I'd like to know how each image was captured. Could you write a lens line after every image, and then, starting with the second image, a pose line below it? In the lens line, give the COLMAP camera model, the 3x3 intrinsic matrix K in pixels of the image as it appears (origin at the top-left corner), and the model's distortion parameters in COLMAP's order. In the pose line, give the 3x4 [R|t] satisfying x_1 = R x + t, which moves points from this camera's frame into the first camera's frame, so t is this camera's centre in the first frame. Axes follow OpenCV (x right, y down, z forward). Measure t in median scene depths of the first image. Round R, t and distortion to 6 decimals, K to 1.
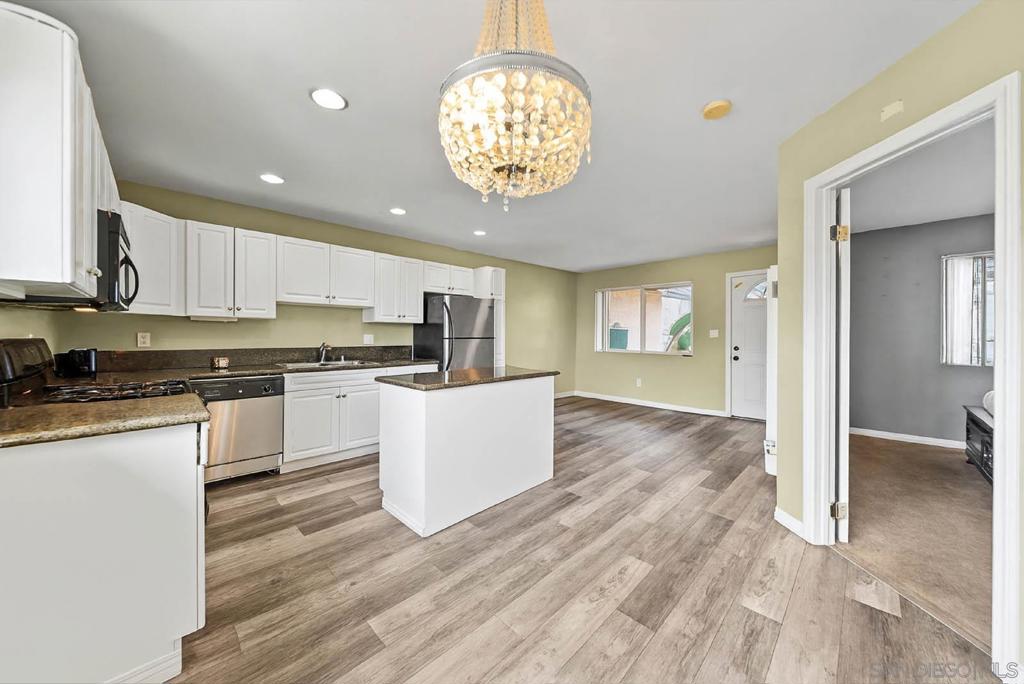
lens RADIAL K [[354.1, 0, 517.4], [0, 354.1, 336.9], [0, 0, 1]] dist [-0.001372, -0.000028]
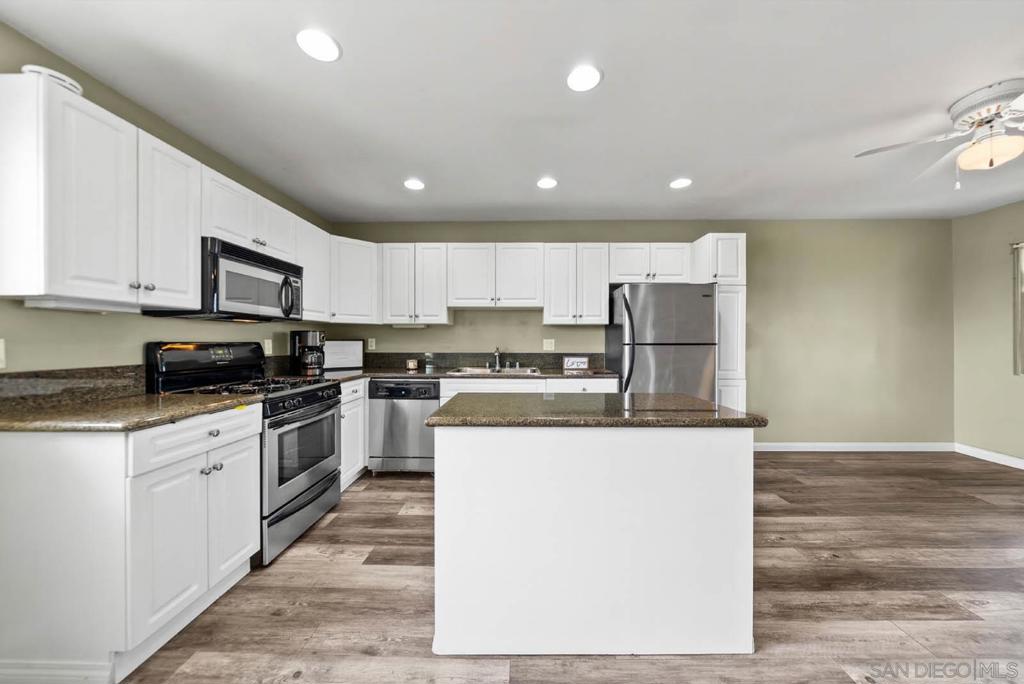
lens RADIAL K [[354.2, 0, 518.0], [0, 354.2, 340.9], [0, 0, 1]] dist [-0.006387, 0.000048]
pose [[0.692372, -0.001444, -0.721539, 0.211741], [-0.004694, 0.999968, -0.006505, 0.003621], [0.721525, 0.007891, 0.692343, 0.458074]]
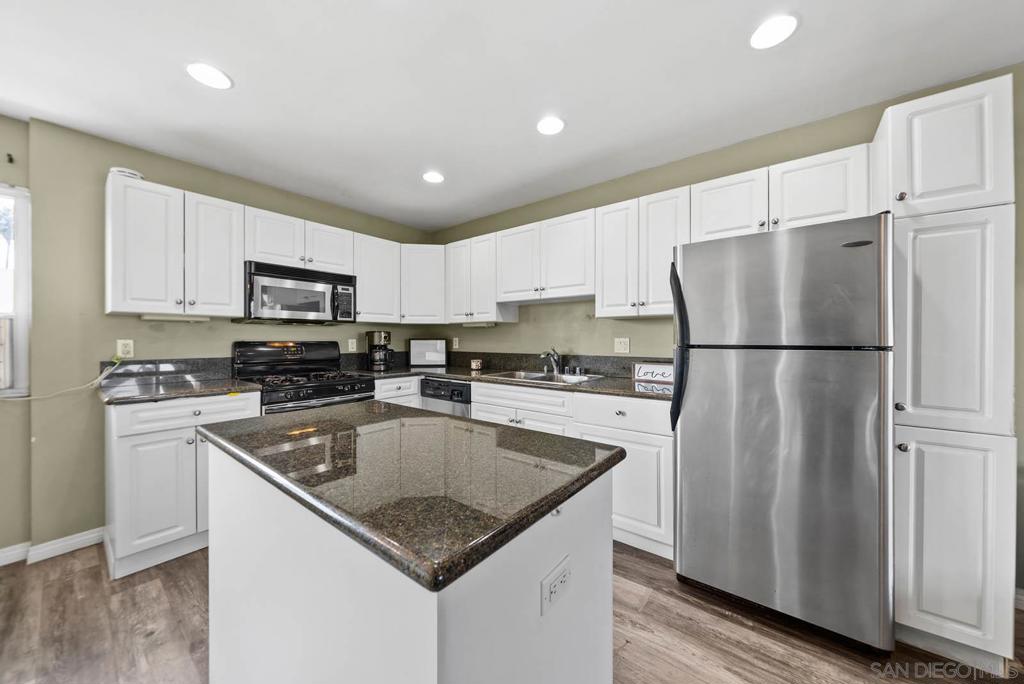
lens RADIAL K [[354.2, 0, 518.0], [0, 354.2, 340.9], [0, 0, 1]] dist [-0.006387, 0.000048]
pose [[0.121443, 0.003309, -0.992593, 0.260275], [-0.006381, 0.999976, 0.002553, -0.003302], [0.992578, 0.006023, 0.121461, 0.988433]]
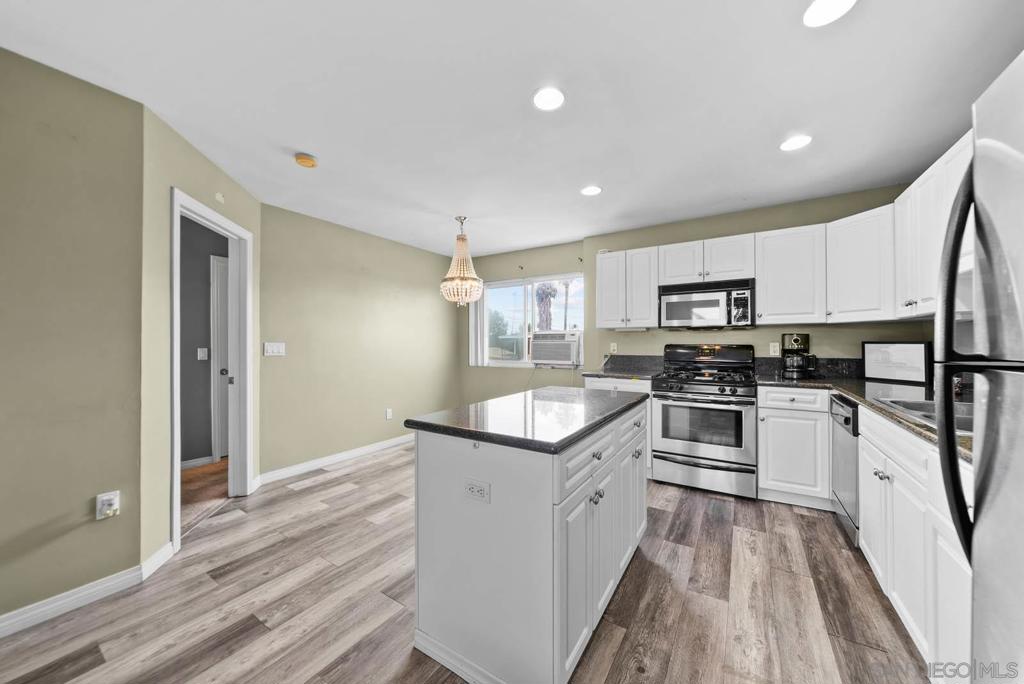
lens RADIAL K [[354.2, 0, 518.0], [0, 354.2, 340.9], [0, 0, 1]] dist [-0.006387, 0.000048]
pose [[-0.976755, -0.000444, -0.214357, 0.066558], [-0.000757, 0.999999, 0.001377, -0.008197], [0.214356, 0.001508, -0.976754, 1.448714]]
